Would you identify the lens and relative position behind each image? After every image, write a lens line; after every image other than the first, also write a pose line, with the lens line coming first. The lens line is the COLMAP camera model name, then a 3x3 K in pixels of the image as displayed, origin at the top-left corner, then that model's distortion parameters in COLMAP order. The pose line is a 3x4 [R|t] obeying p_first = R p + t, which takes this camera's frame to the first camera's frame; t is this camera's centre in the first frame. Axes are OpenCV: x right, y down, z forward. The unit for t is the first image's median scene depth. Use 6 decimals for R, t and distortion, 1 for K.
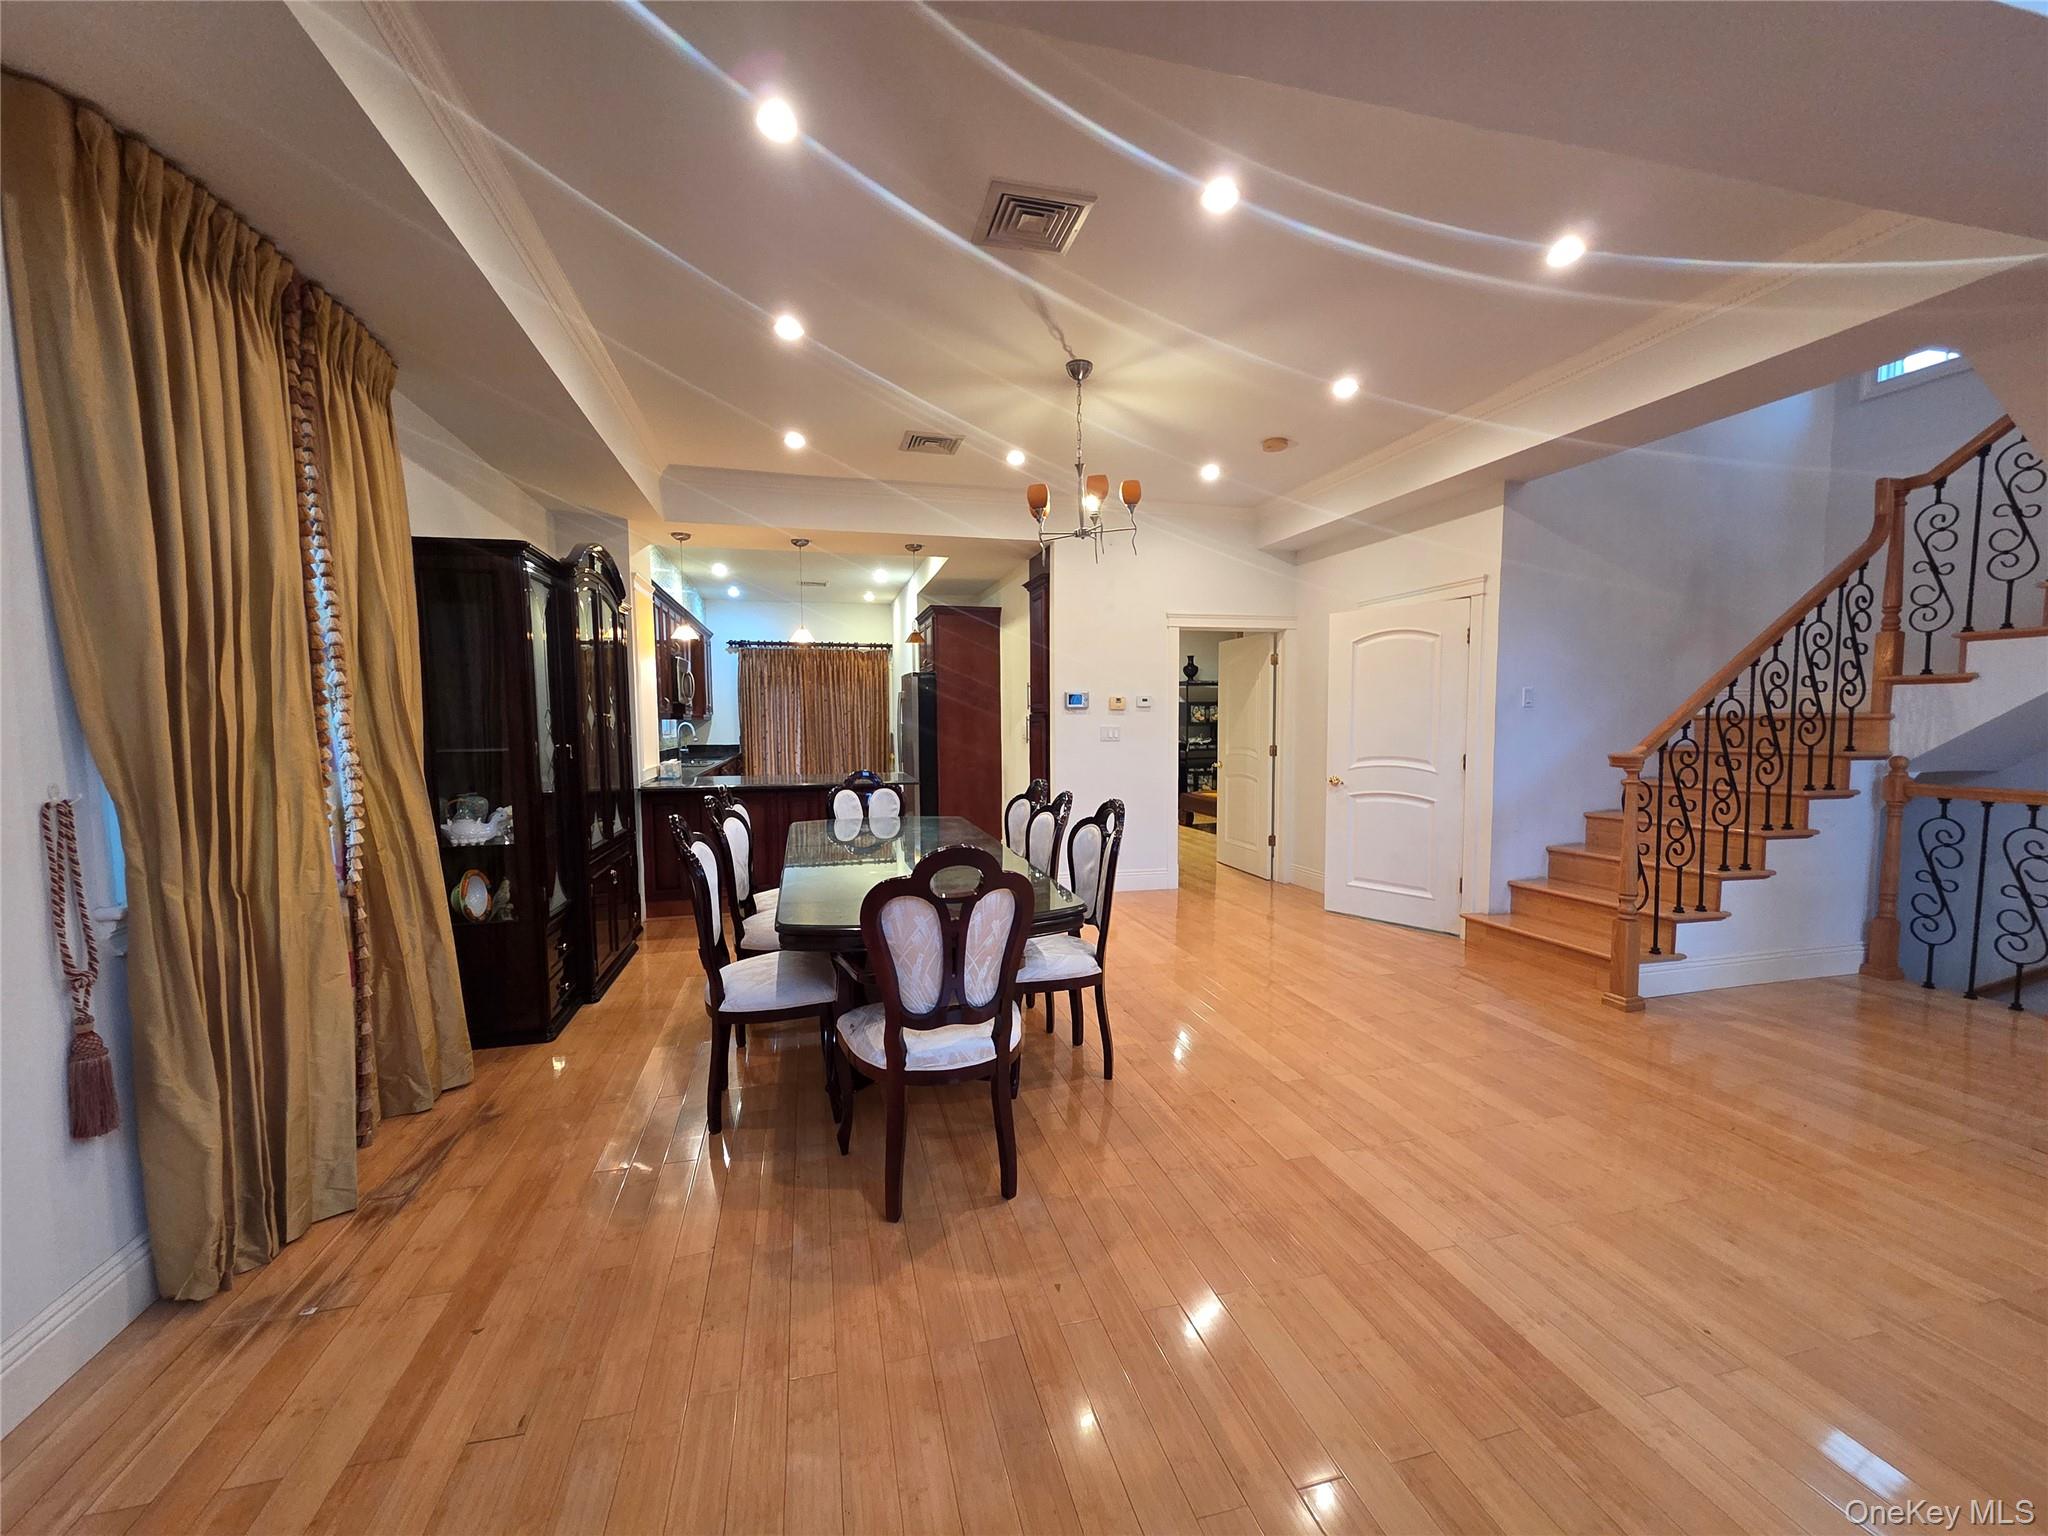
lens RADIAL K [[826.6, 0, 1020.0], [0, 826.6, 780.4], [0, 0, 1]] dist [0.002365, 0.000393]
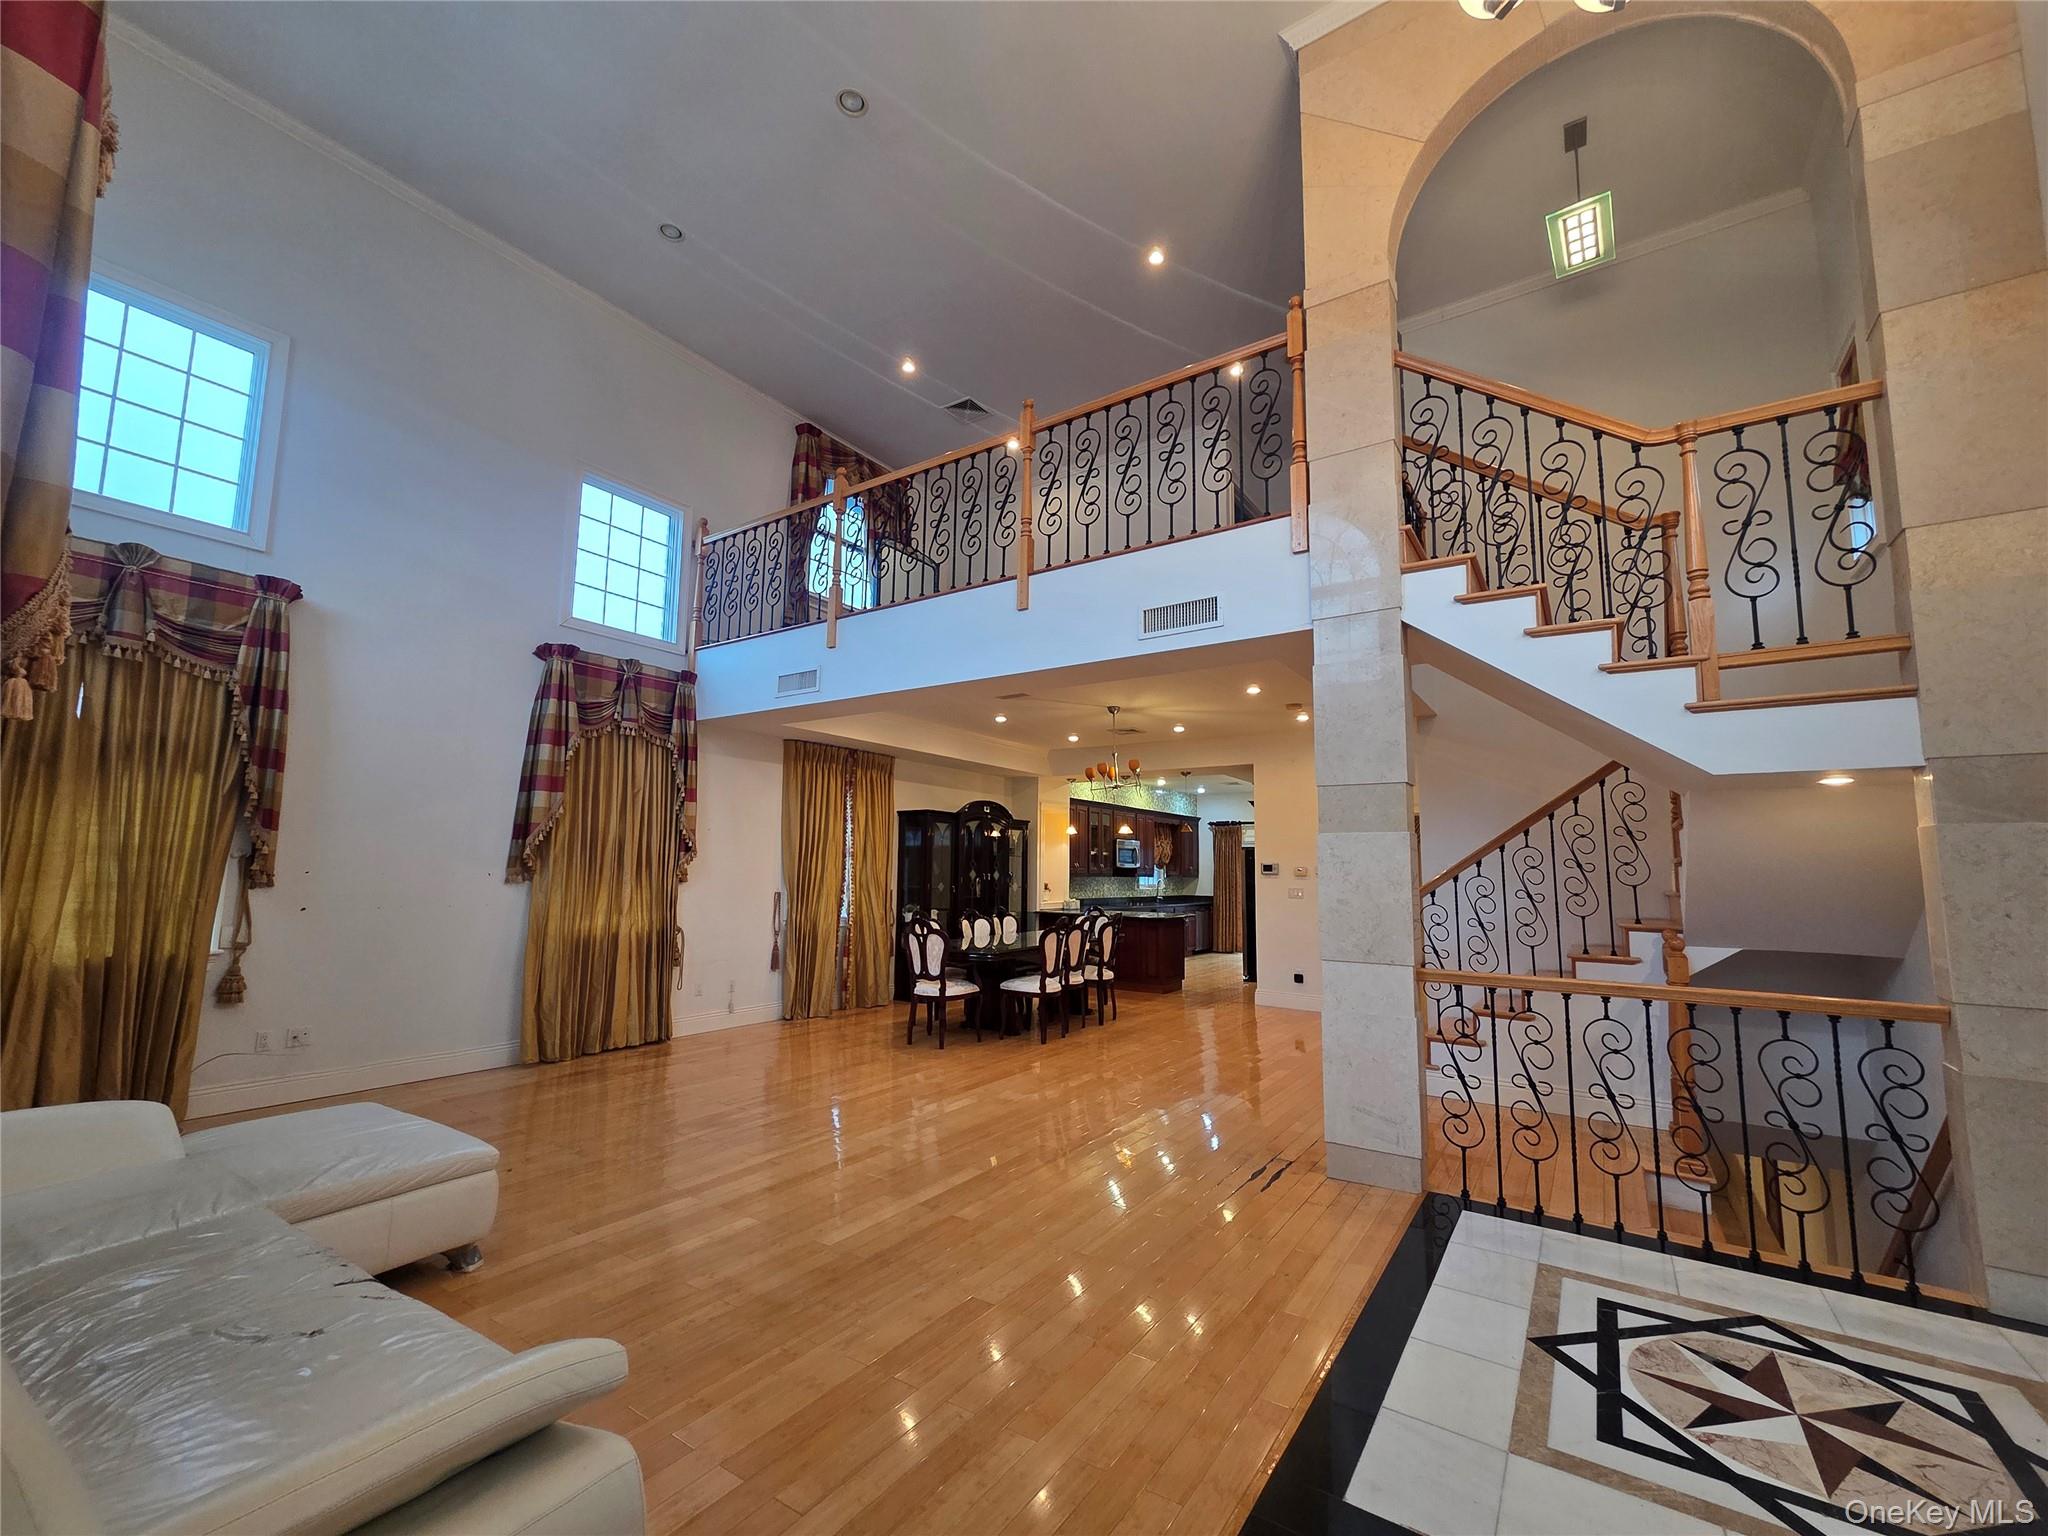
lens RADIAL K [[826.6, 0, 1020.0], [0, 826.6, 780.4], [0, 0, 1]] dist [0.002365, 0.000393]
pose [[0.657118, -0.068505, -0.750668, 0.521998], [-0.073791, 0.985232, -0.154506, 0.003619], [0.750167, 0.156922, 0.642359, -0.169530]]
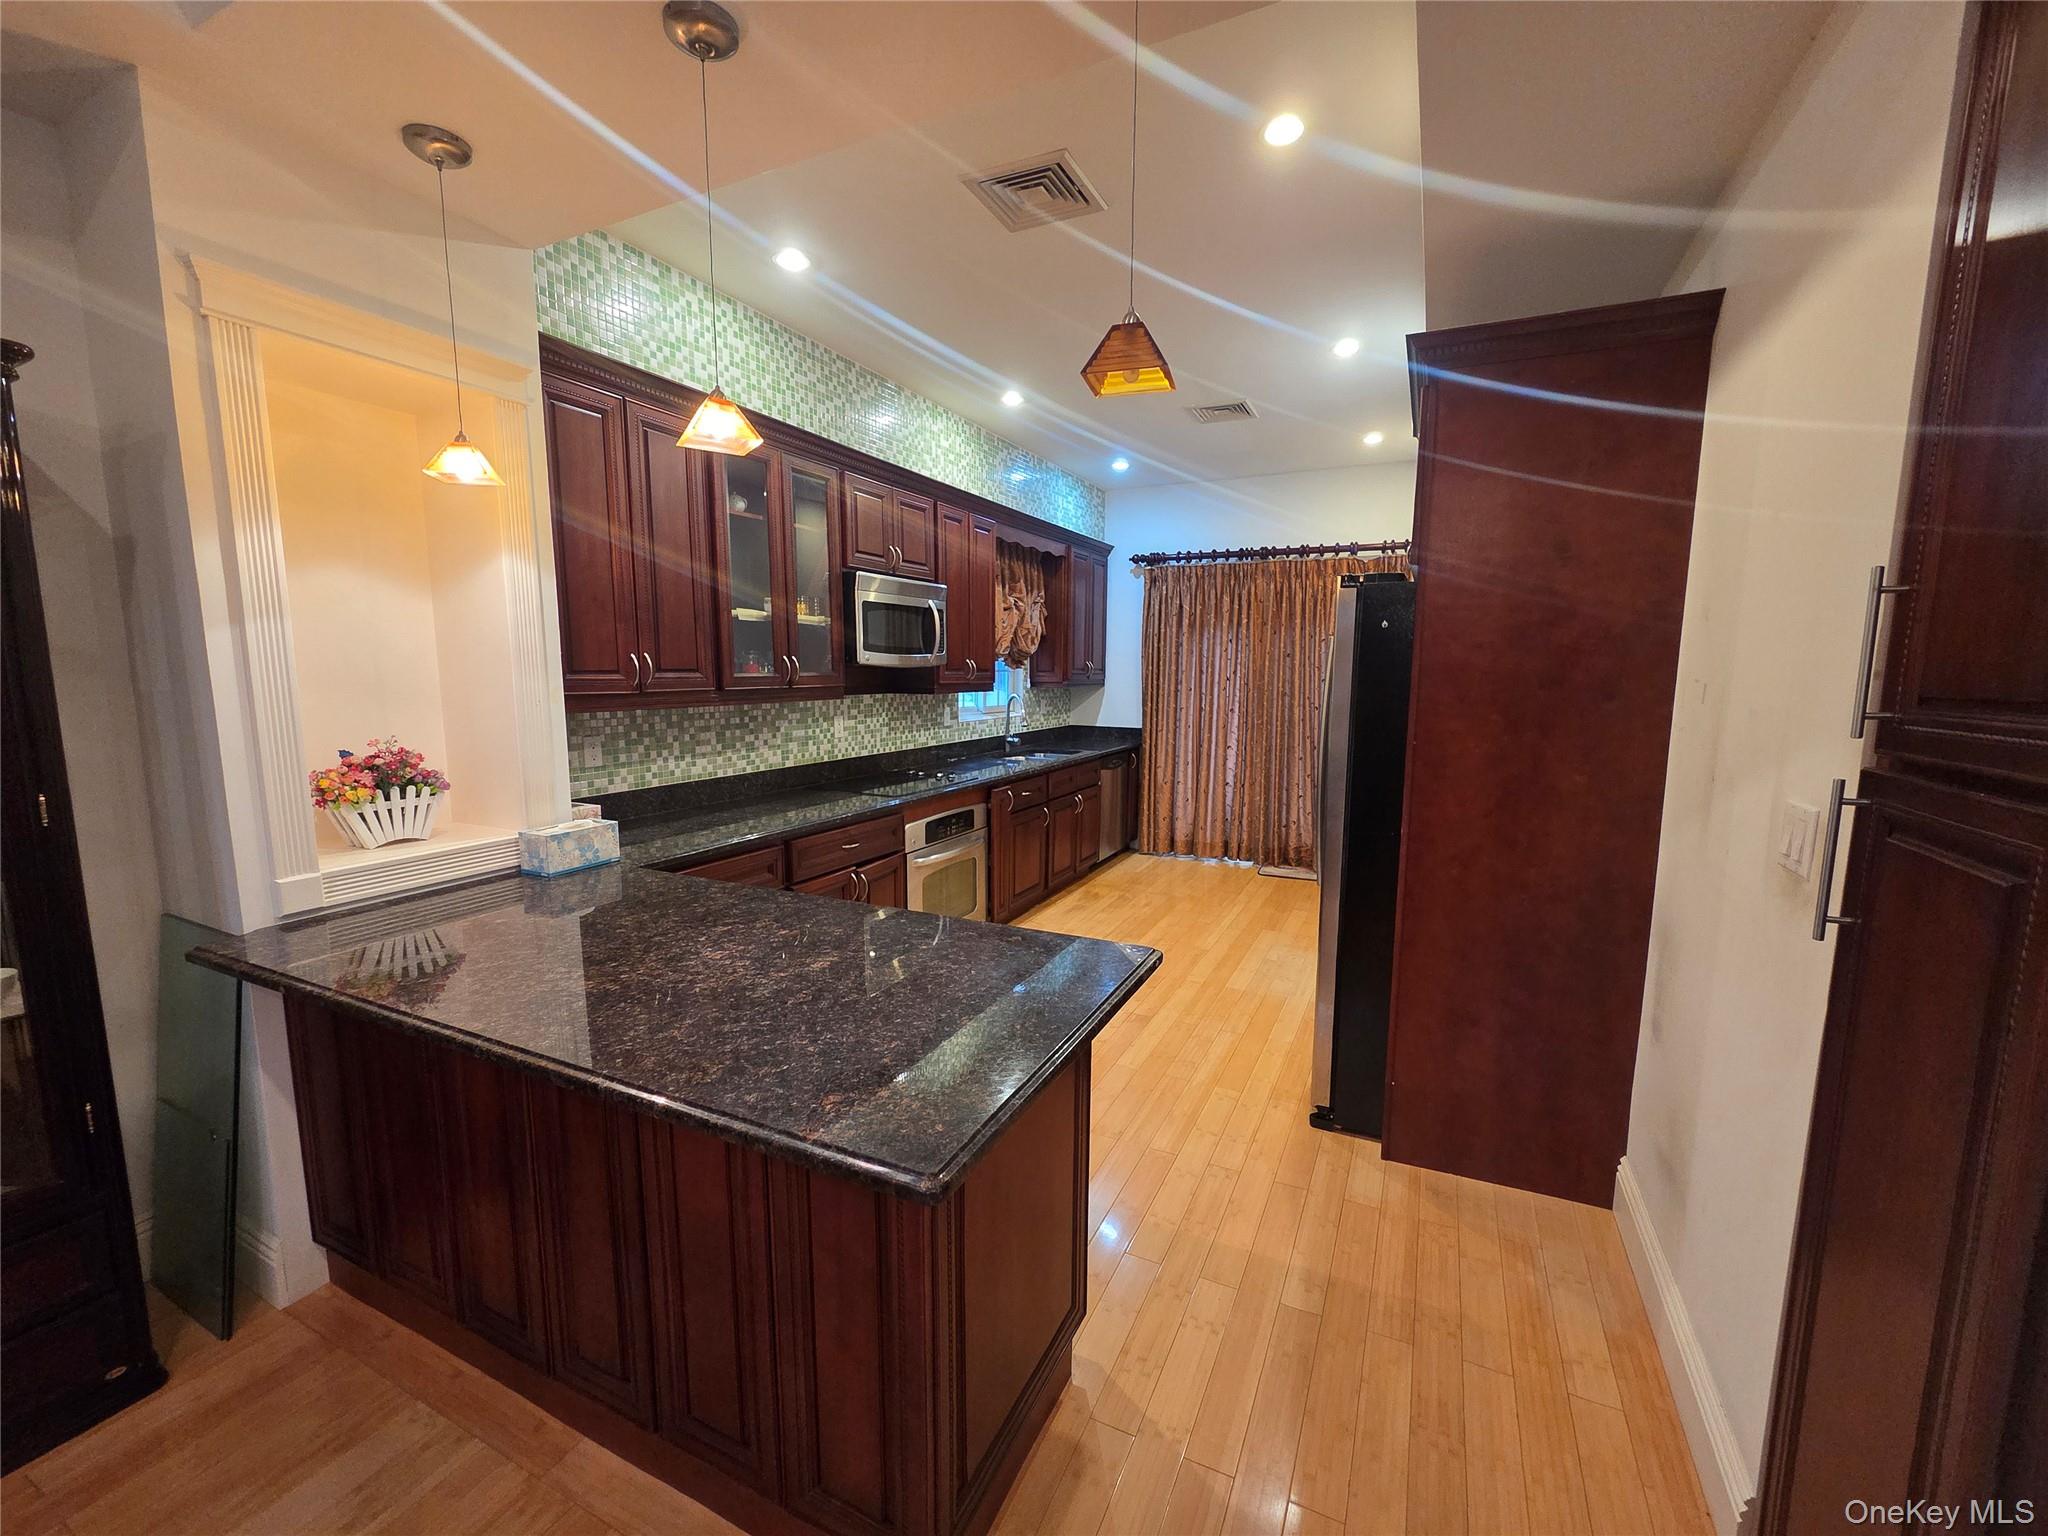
lens RADIAL K [[826.6, 0, 1020.0], [0, 826.6, 780.4], [0, 0, 1]] dist [0.002365, 0.000393]
pose [[0.756800, 0.097980, -0.646261, -0.007341], [-0.057577, 0.994851, 0.083404, -0.053305], [0.651105, -0.025911, 0.758545, 0.502284]]
